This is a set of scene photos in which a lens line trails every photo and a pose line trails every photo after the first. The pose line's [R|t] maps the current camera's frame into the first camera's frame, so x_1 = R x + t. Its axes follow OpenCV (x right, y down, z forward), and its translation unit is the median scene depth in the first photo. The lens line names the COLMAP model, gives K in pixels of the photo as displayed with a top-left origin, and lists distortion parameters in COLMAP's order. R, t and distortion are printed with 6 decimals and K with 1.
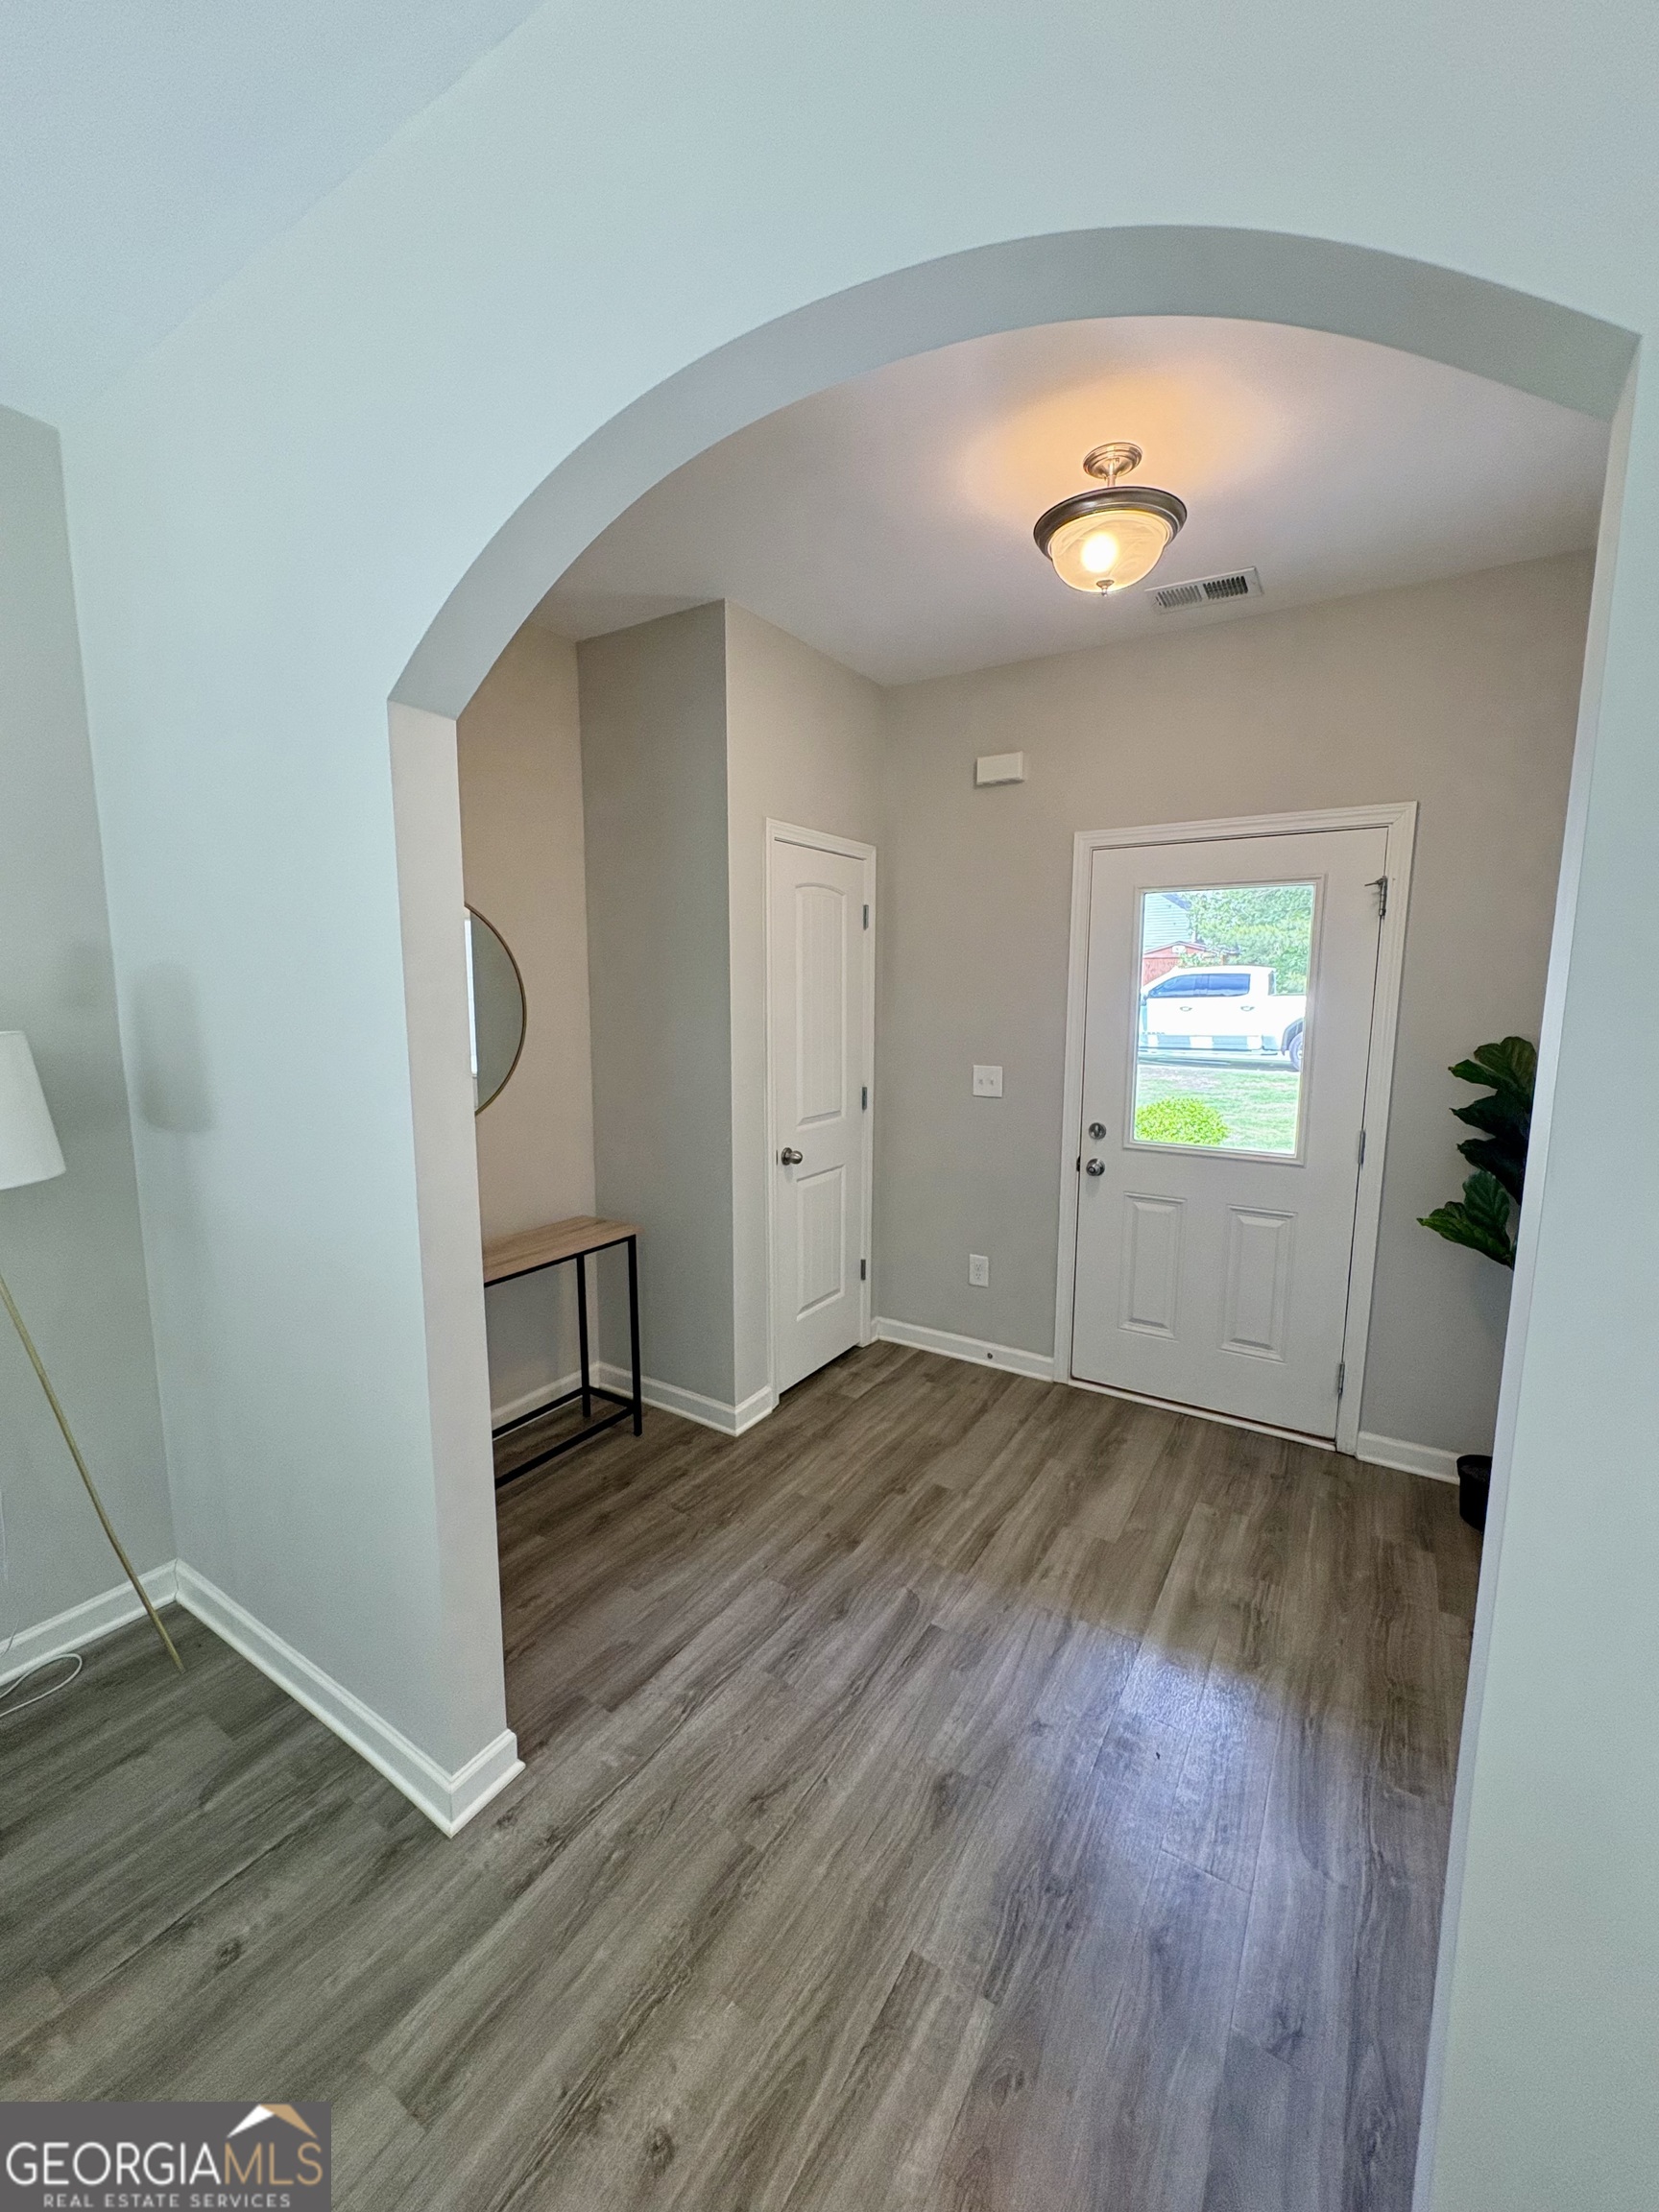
lens RADIAL K [[880.9, 0, 823.1], [0, 880.9, 1119.6], [0, 0, 1]] dist [0.003425, -0.001682]
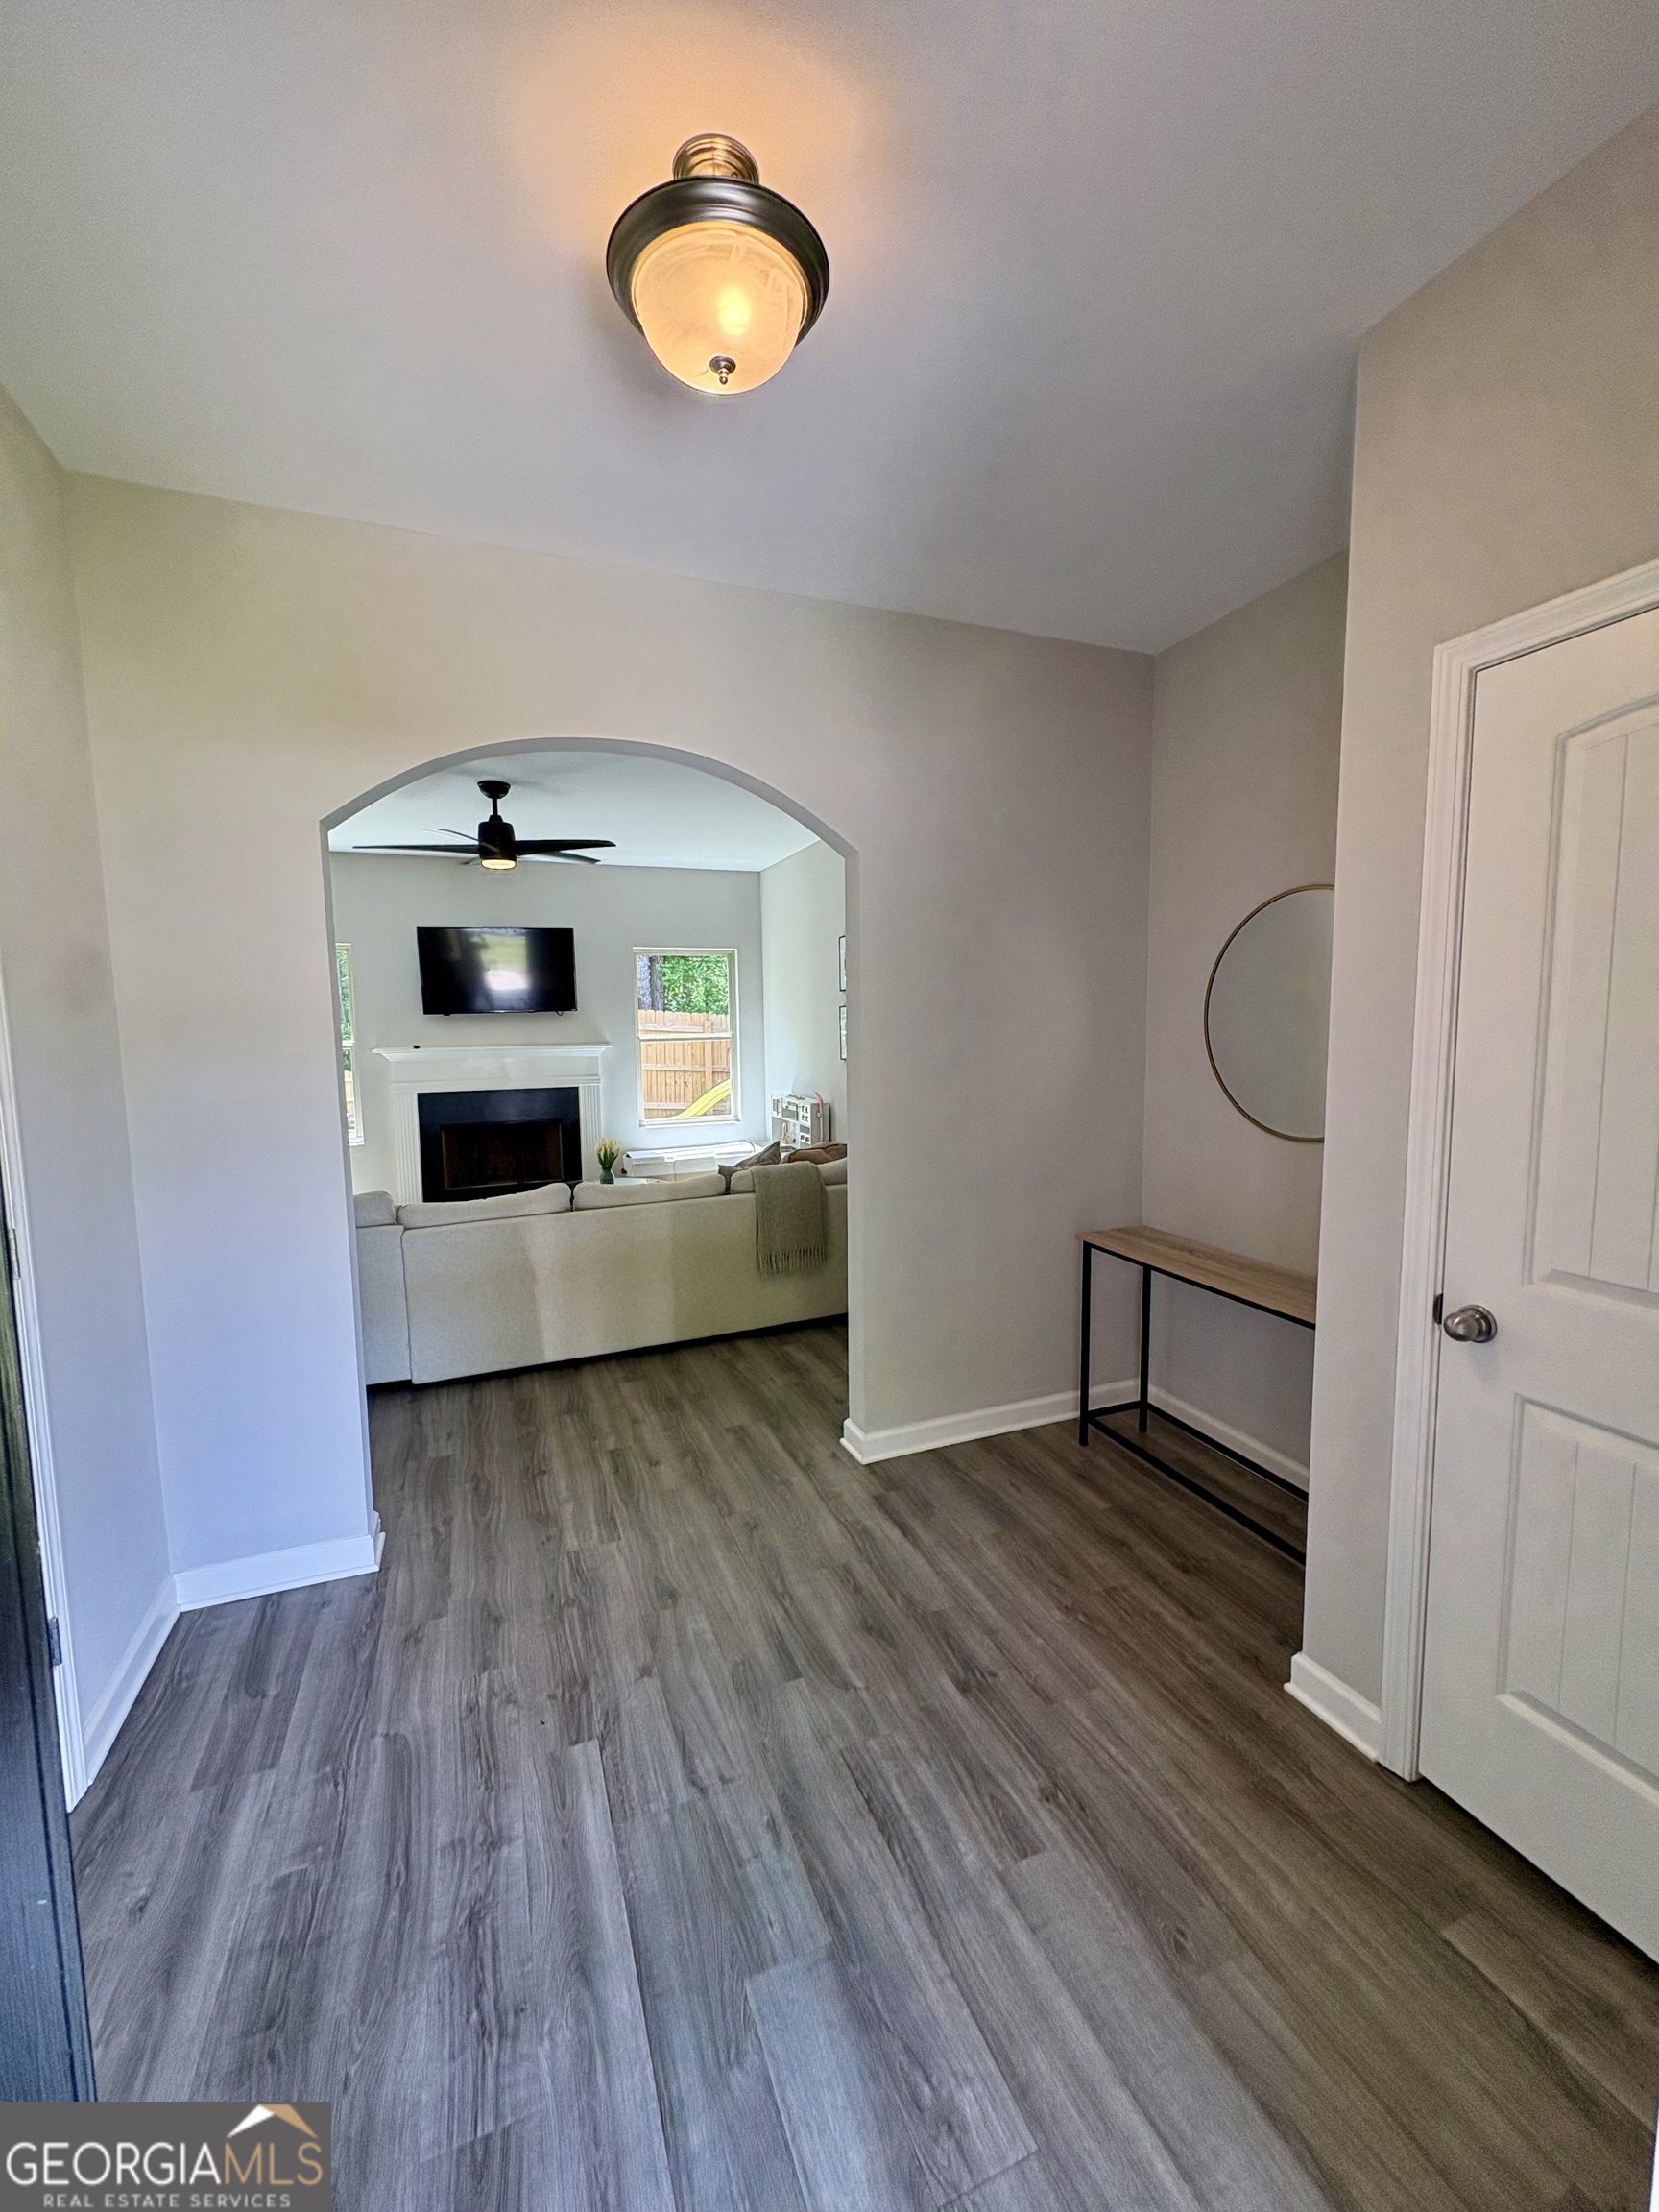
lens RADIAL K [[880.9, 0, 835.9], [0, 880.9, 1108.5], [0, 0, 1]] dist [0.003425, -0.001682]
pose [[-0.579169, 0.087107, -0.810540, 0.781604], [-0.109295, 0.977001, 0.183093, -0.176844], [0.807848, 0.194629, -0.556328, 1.399958]]
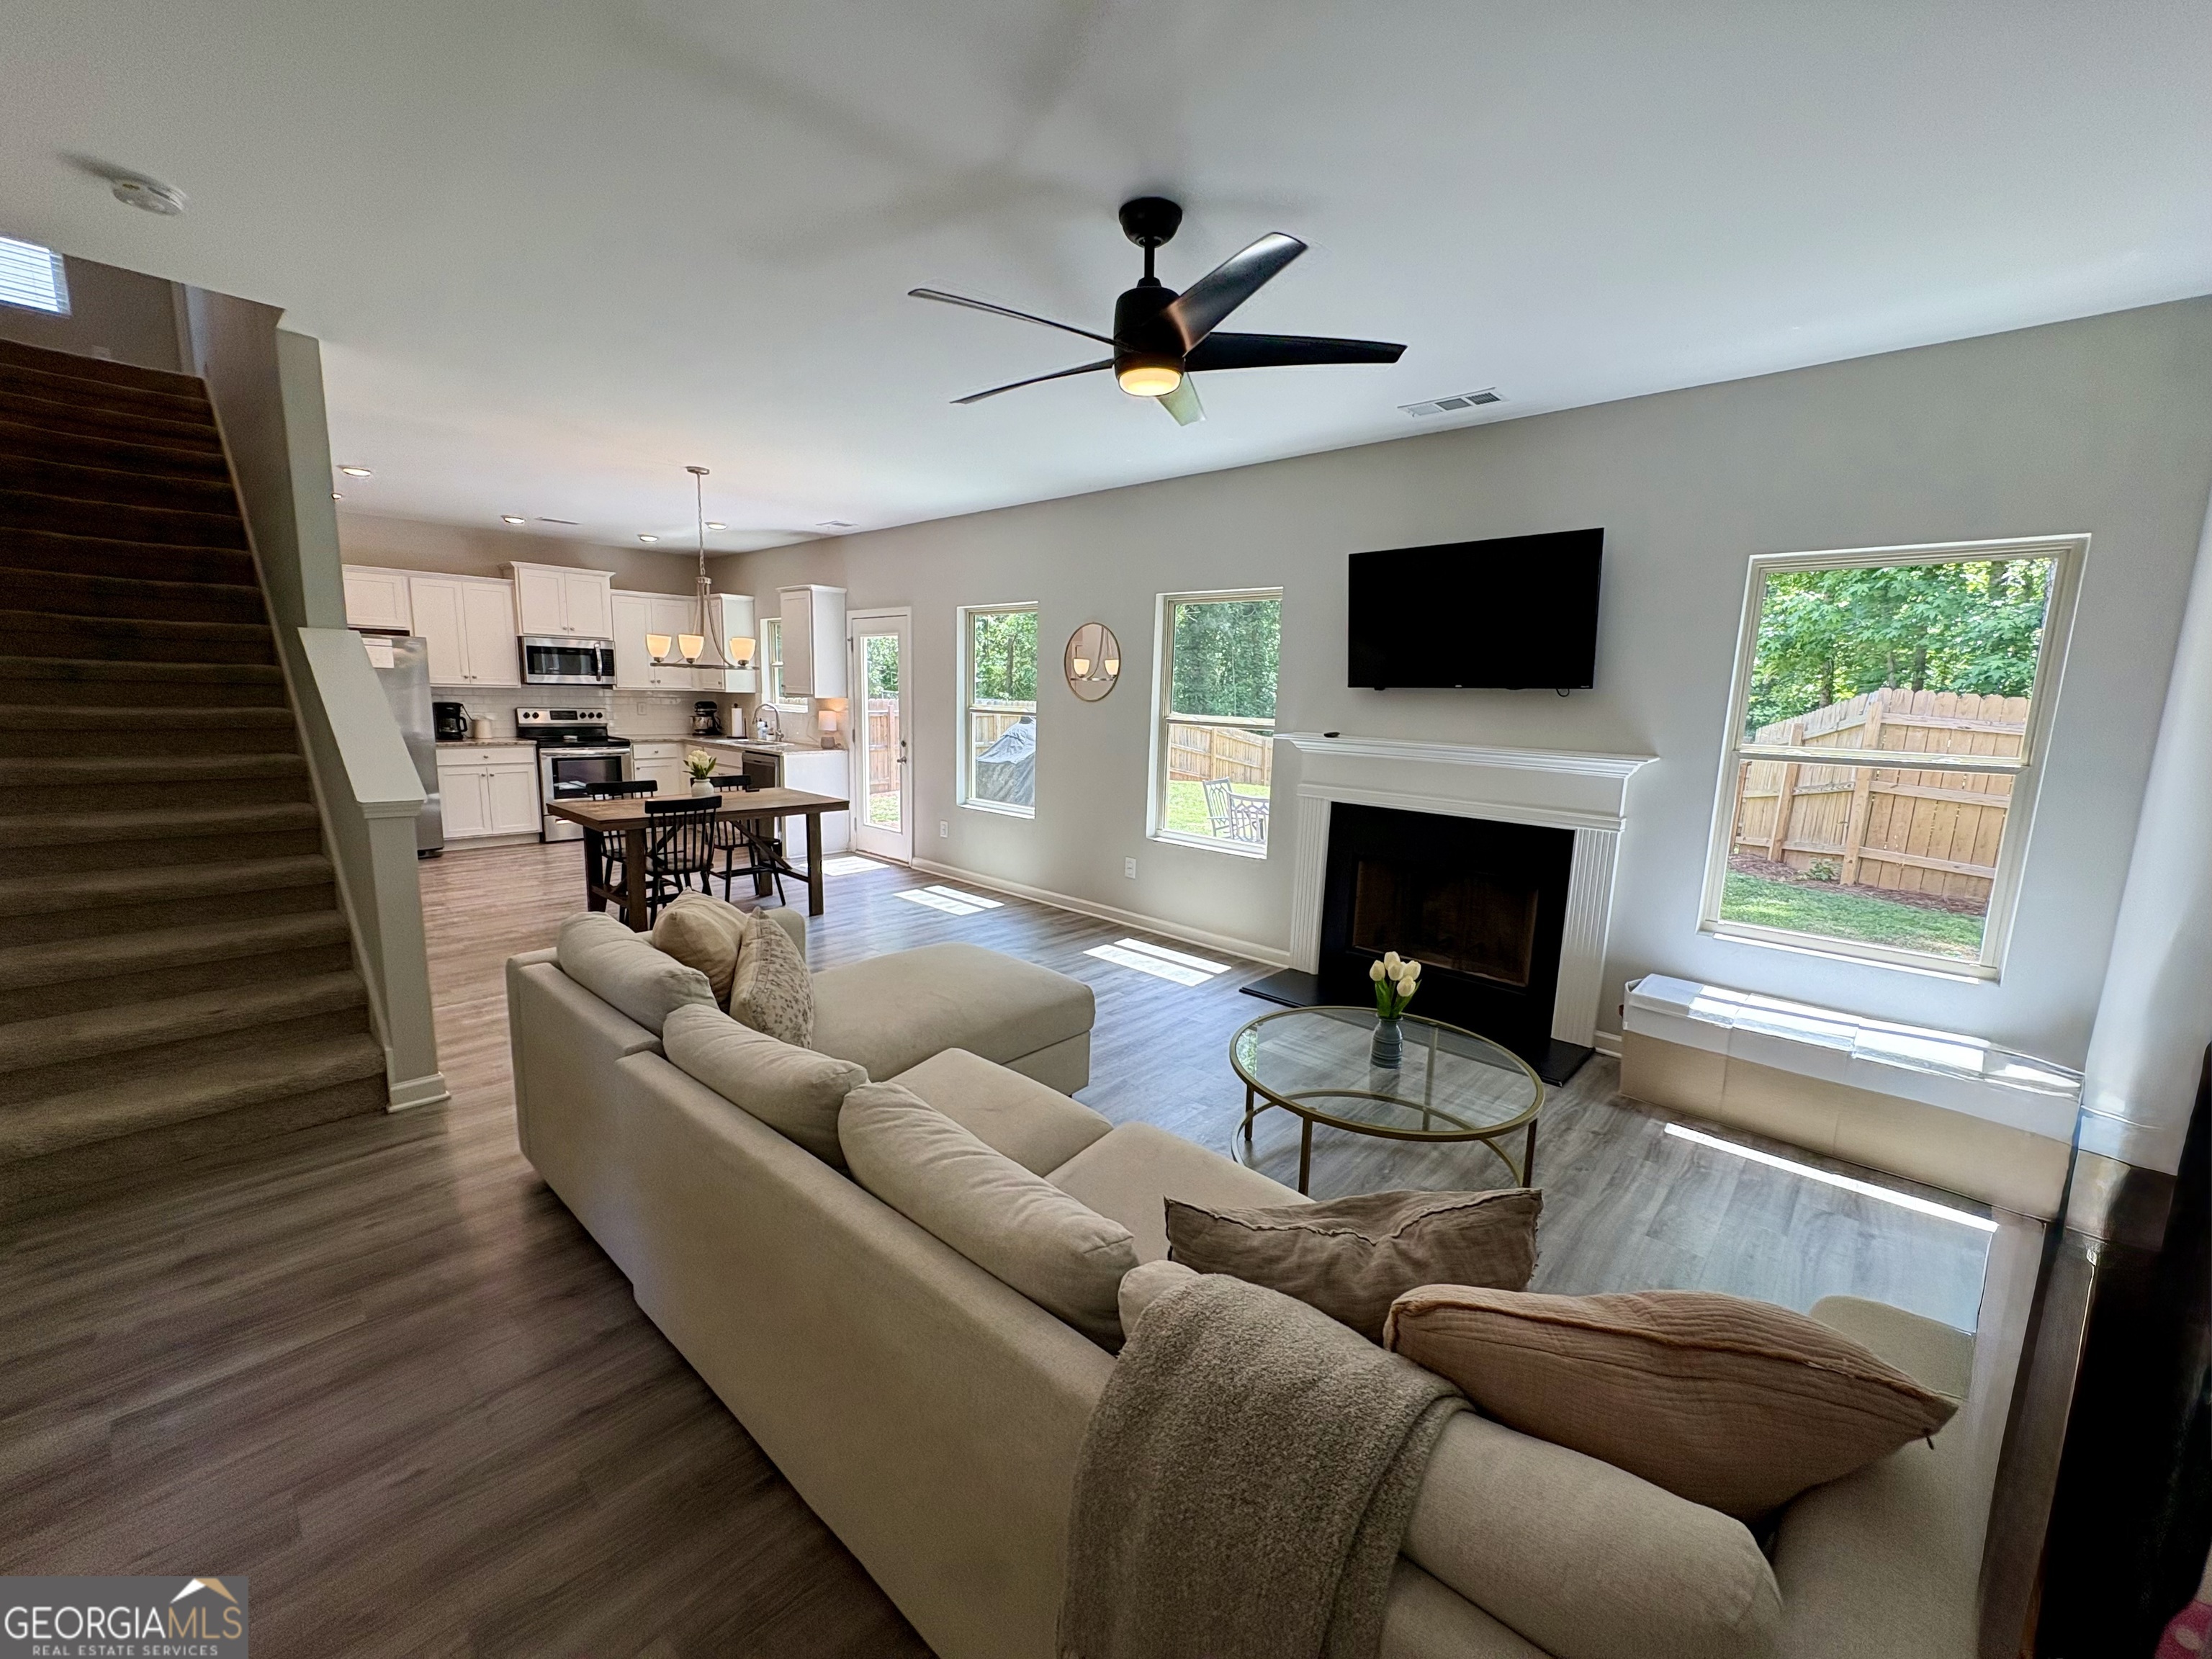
lens RADIAL K [[880.9, 0, 1111.5], [0, 880.9, 828.1], [0, 0, 1]] dist [0.003425, -0.001682]
pose [[-0.985840, -0.060536, 0.156378, -0.645424], [-0.010948, 0.953810, 0.300209, -0.082066], [-0.167328, 0.294246, -0.940968, 0.635264]]
